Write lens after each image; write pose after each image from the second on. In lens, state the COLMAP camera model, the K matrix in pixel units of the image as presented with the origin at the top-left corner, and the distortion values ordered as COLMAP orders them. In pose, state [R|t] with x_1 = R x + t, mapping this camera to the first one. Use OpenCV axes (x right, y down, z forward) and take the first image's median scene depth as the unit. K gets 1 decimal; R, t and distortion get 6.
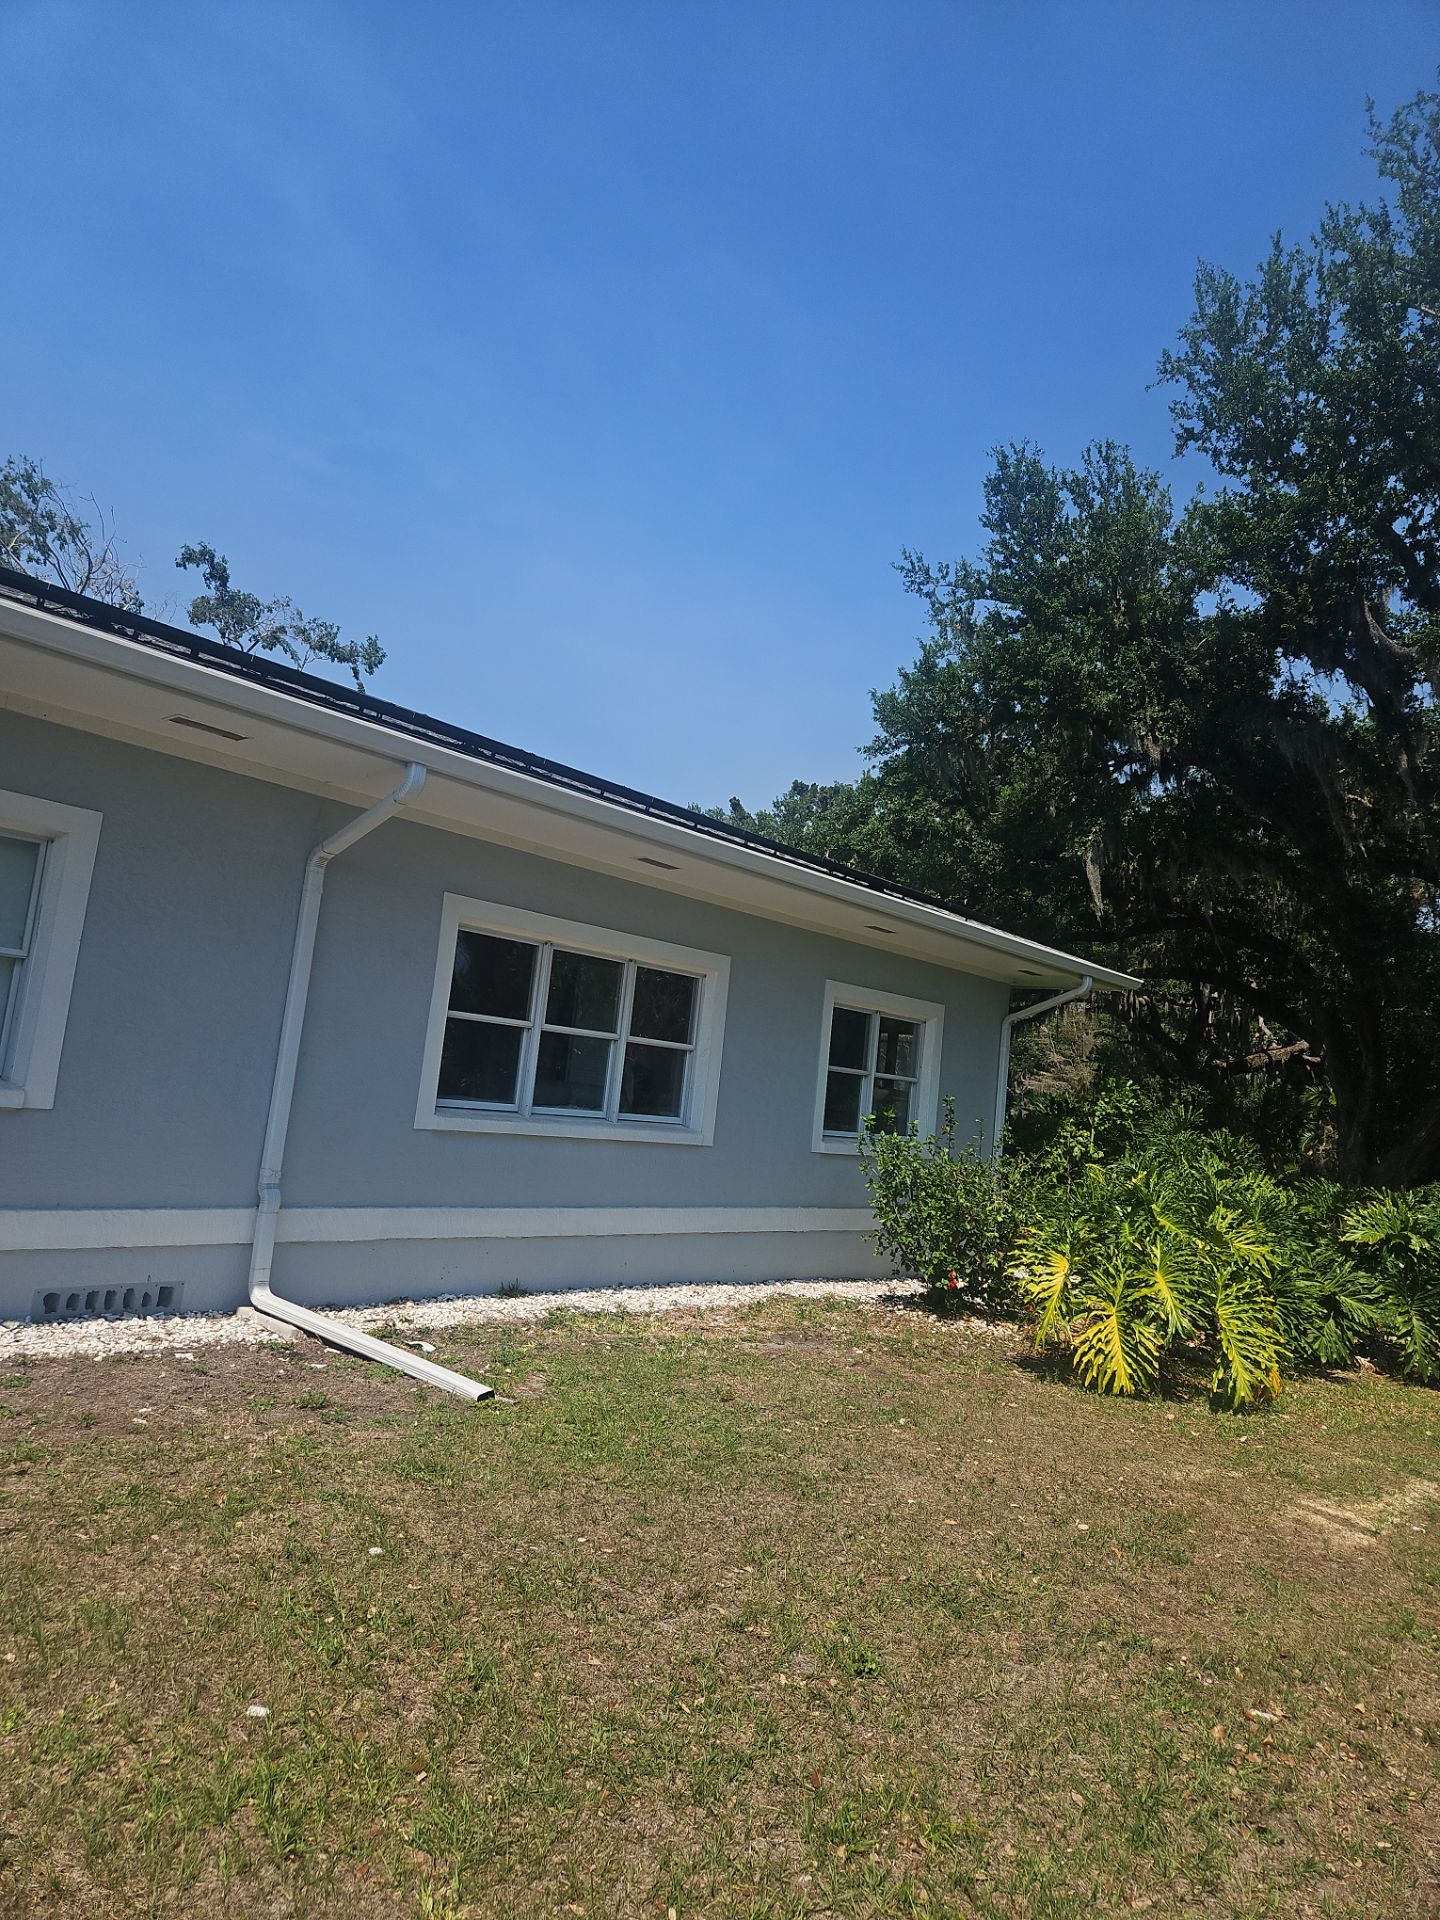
lens RADIAL K [[1239.8, 0, 856.3], [0, 1239.8, 968.8], [0, 0, 1]] dist [-0.003383, -0.001170]
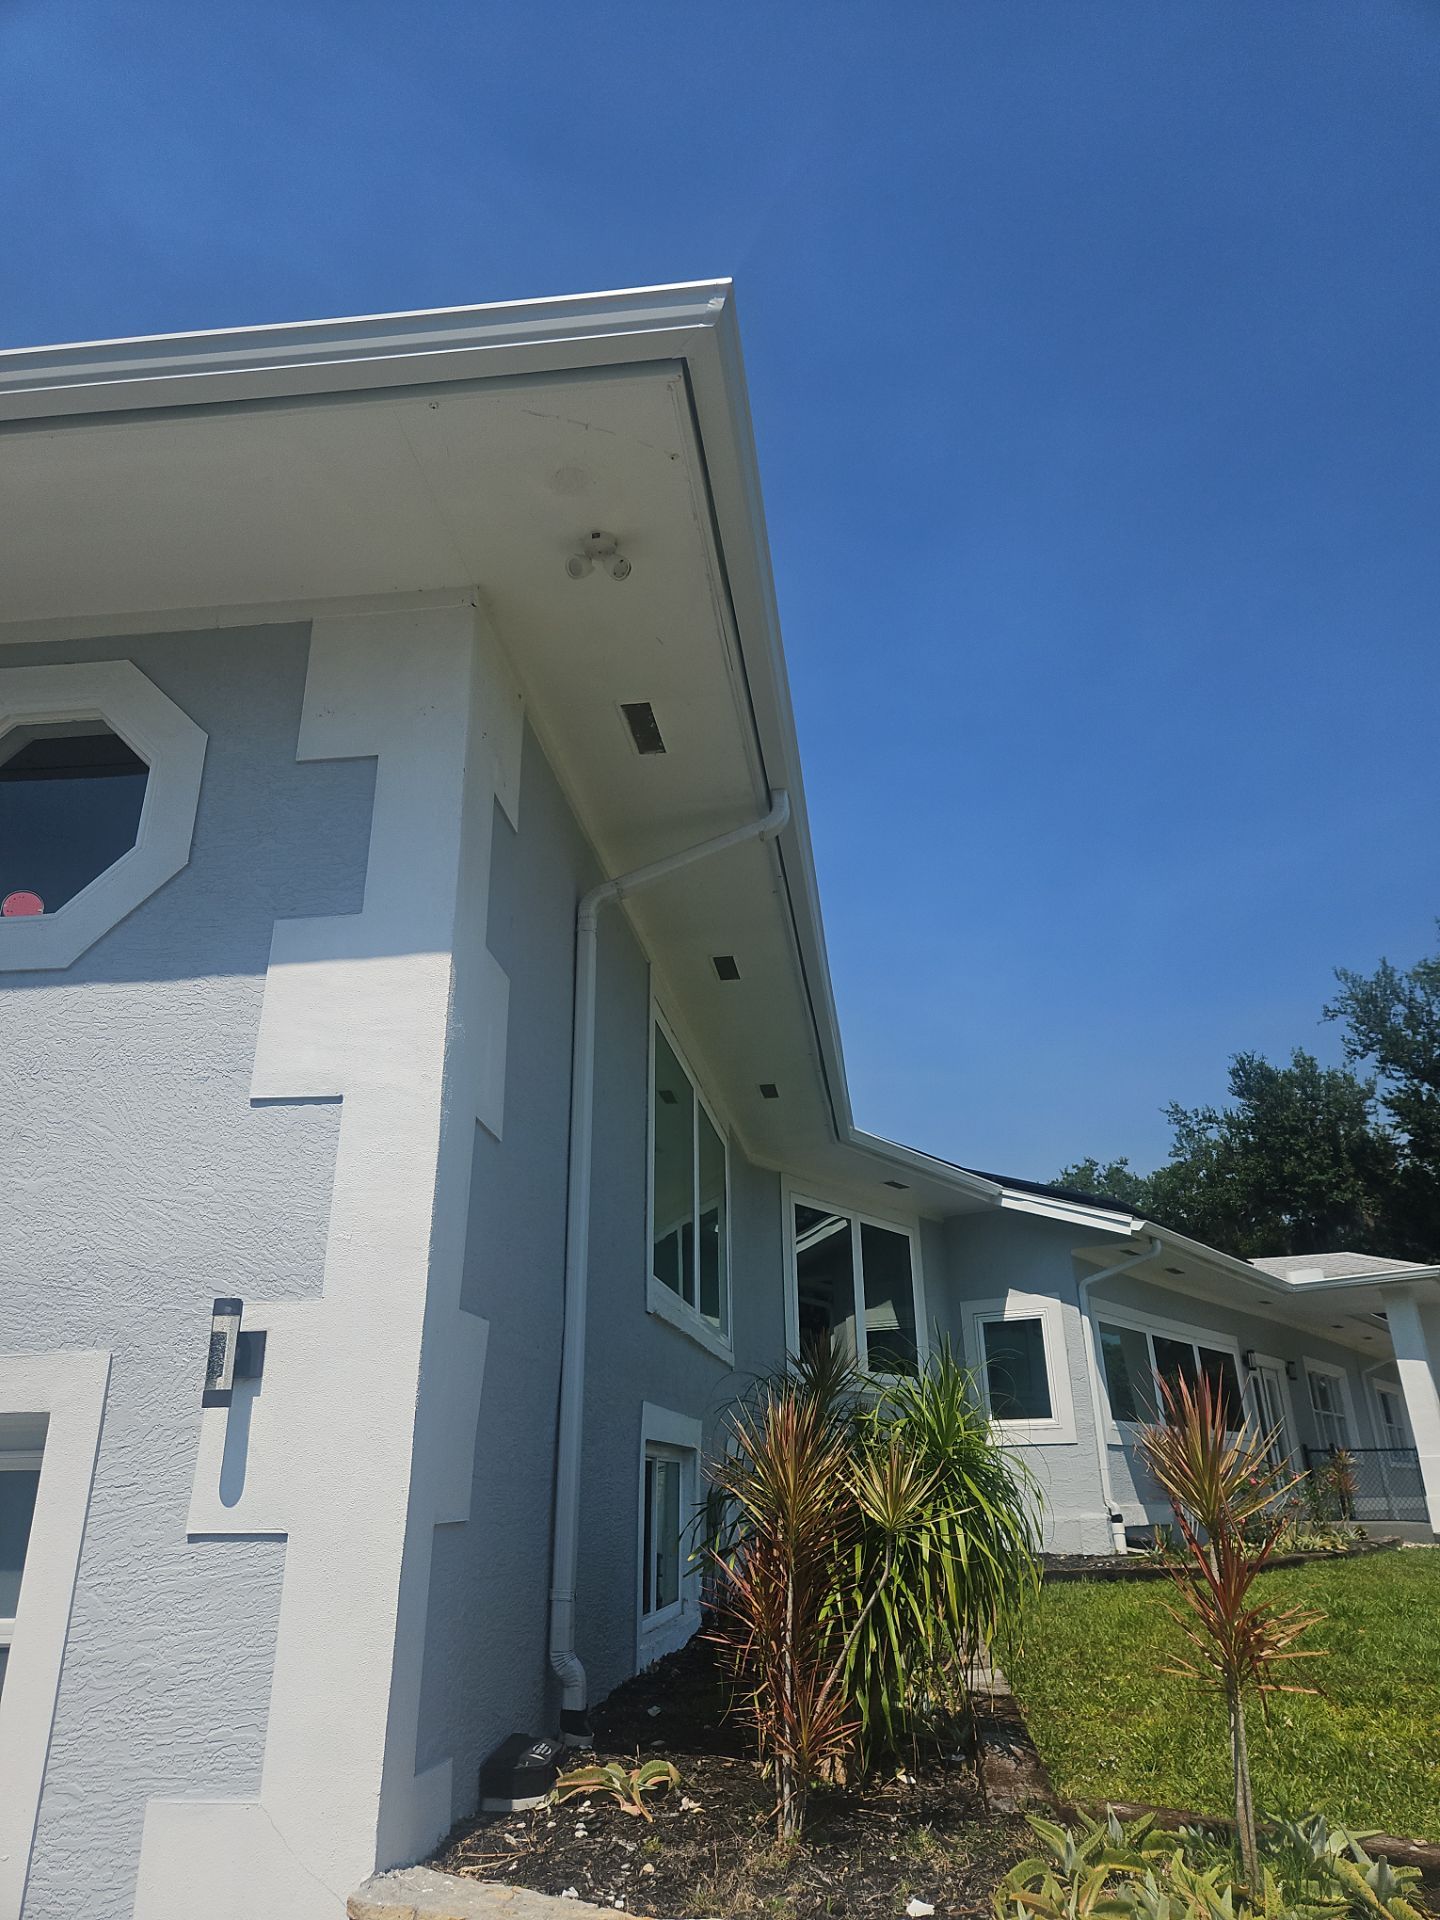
lens RADIAL K [[1255.1, 0, 720.0], [0, 1255.1, 960.0], [0, 0, 1]] dist [0.035029, -0.003179]
pose [[0.989826, -0.048681, 0.133700, -0.900190], [0.082118, 0.962816, -0.257374, -0.138079], [-0.116199, 0.265734, 0.957018, -0.748631]]
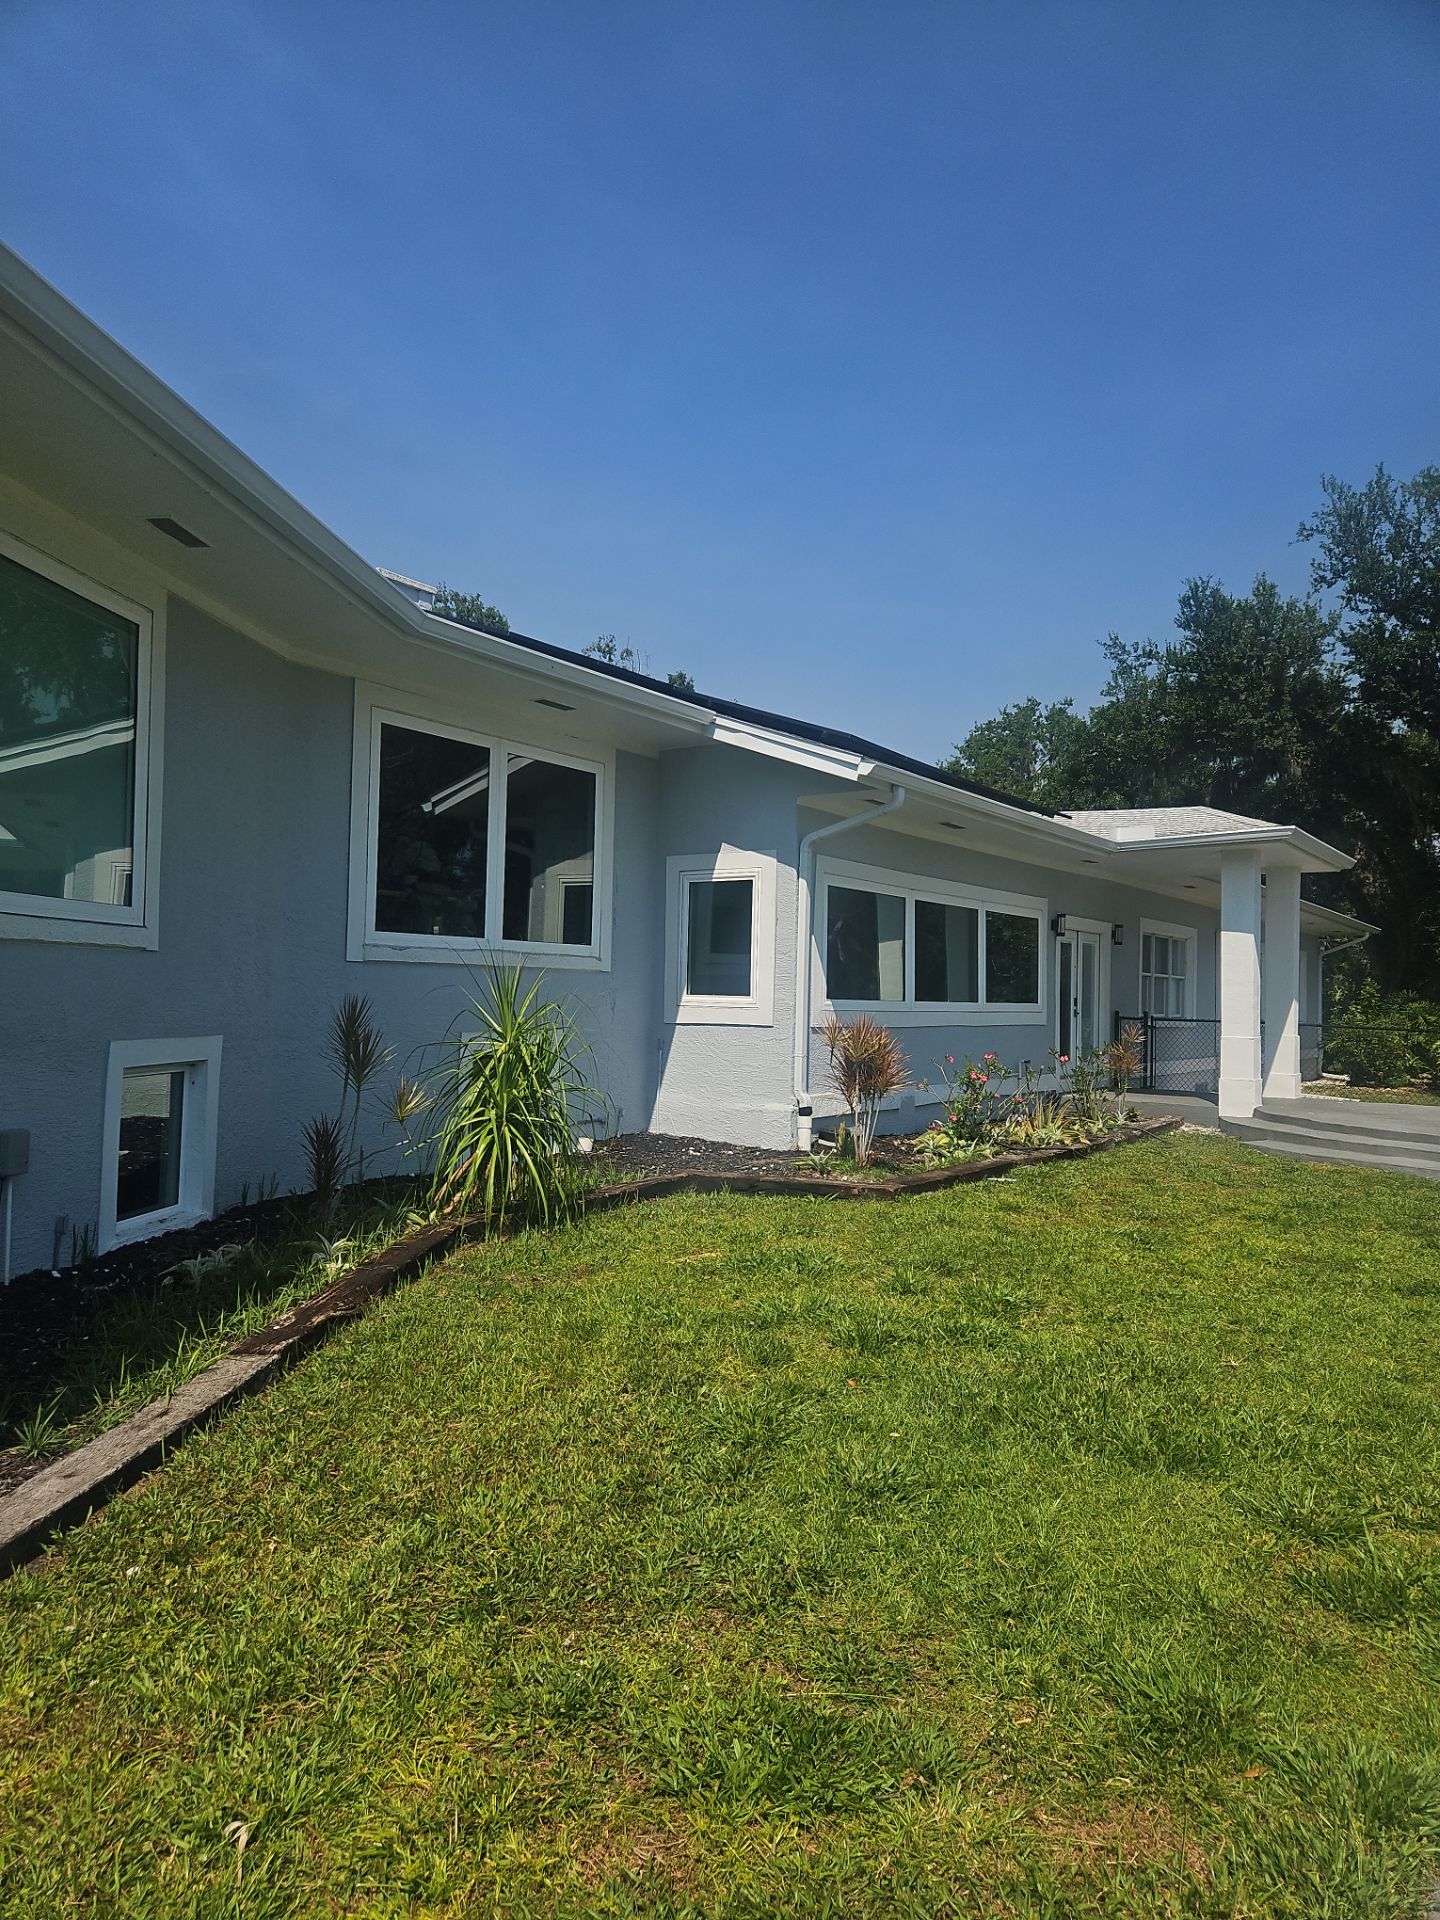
lens RADIAL K [[1216.0, 0, 720.0], [0, 1216.0, 960.0], [0, 0, 1]] dist [0.022331, 0.000173]
pose [[0.992867, -0.060610, 0.102671, -0.699976], [0.049013, 0.992506, 0.111933, -0.137921], [-0.108686, -0.106102, 0.988398, -0.570918]]
